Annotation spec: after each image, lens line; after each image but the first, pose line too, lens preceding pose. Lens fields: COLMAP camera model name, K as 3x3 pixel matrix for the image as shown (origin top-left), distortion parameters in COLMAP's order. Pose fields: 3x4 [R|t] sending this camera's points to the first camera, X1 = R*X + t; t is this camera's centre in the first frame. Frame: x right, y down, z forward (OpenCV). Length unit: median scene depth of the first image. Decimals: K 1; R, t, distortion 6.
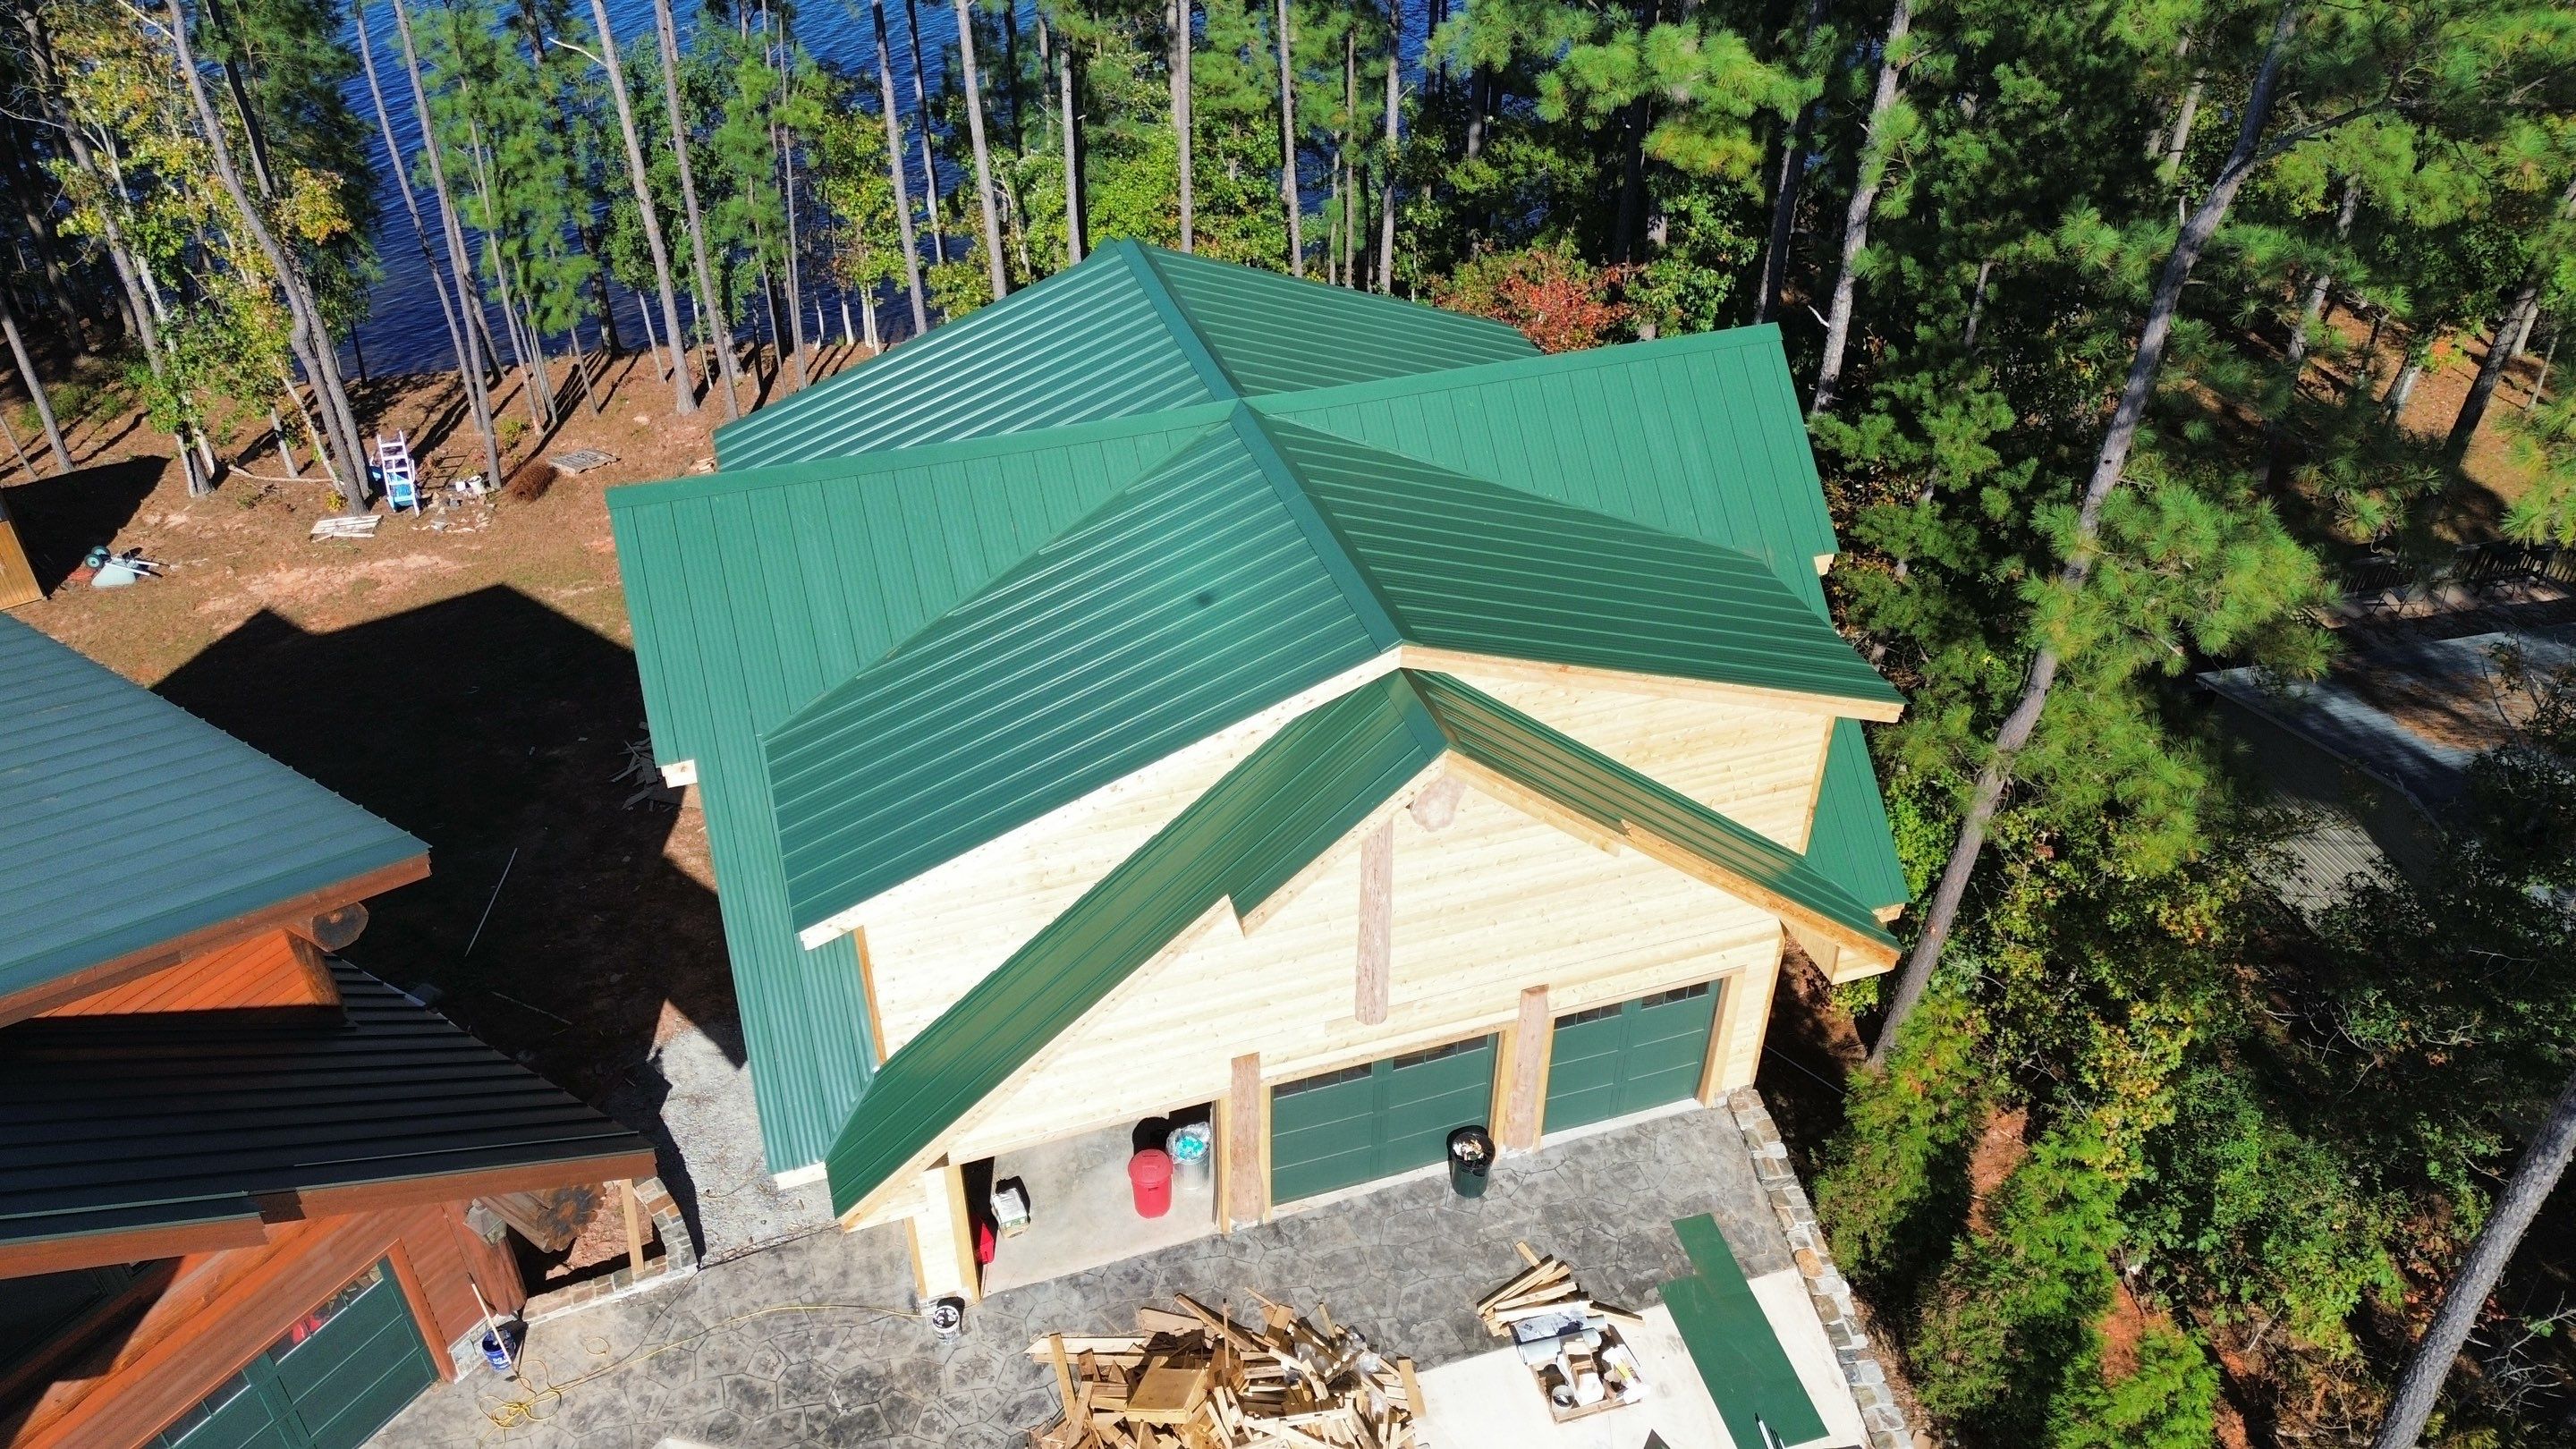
lens RADIAL K [[1874.1, 0, 1278.5], [0, 1874.1, 729.7], [0, 0, 1]] dist [0.060882, -0.033643]
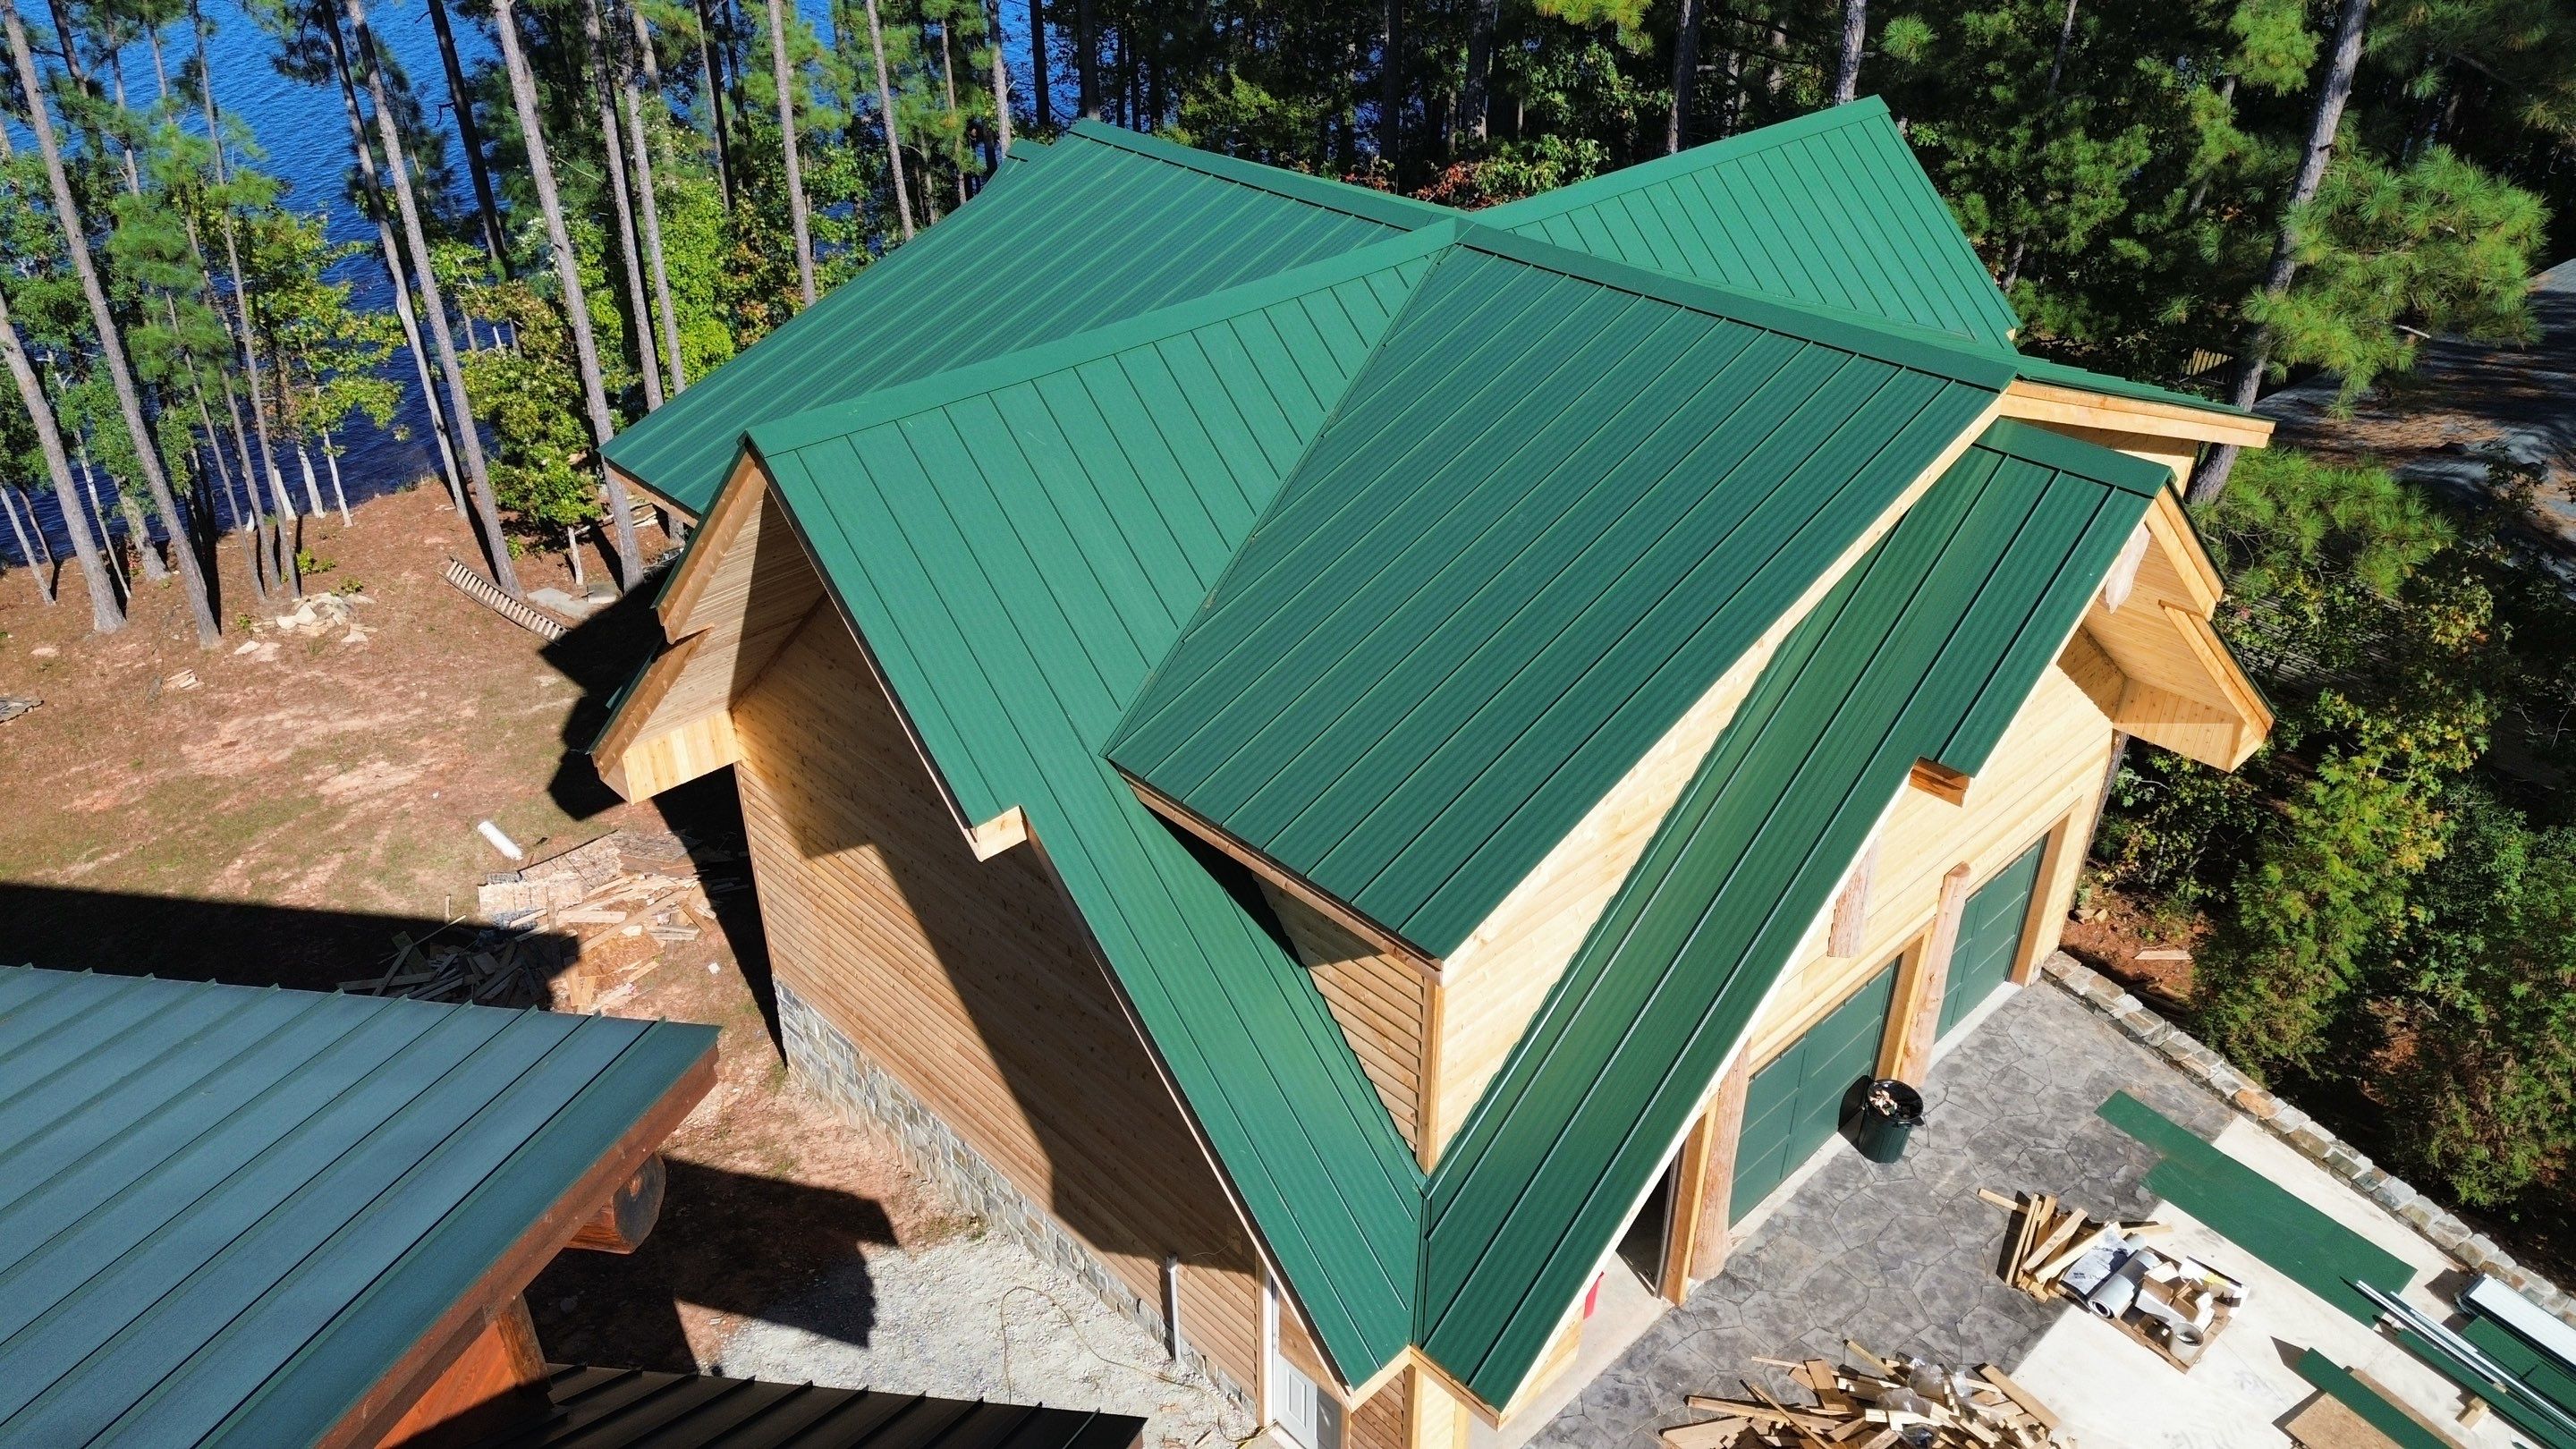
lens RADIAL K [[1874.1, 0, 1278.5], [0, 1874.1, 729.7], [0, 0, 1]] dist [0.060882, -0.033643]
pose [[0.899179, -0.230026, 0.372243, -0.406336], [0.261575, 0.964518, -0.035832, 0.032480], [-0.350793, 0.129589, 0.927443, 0.331854]]
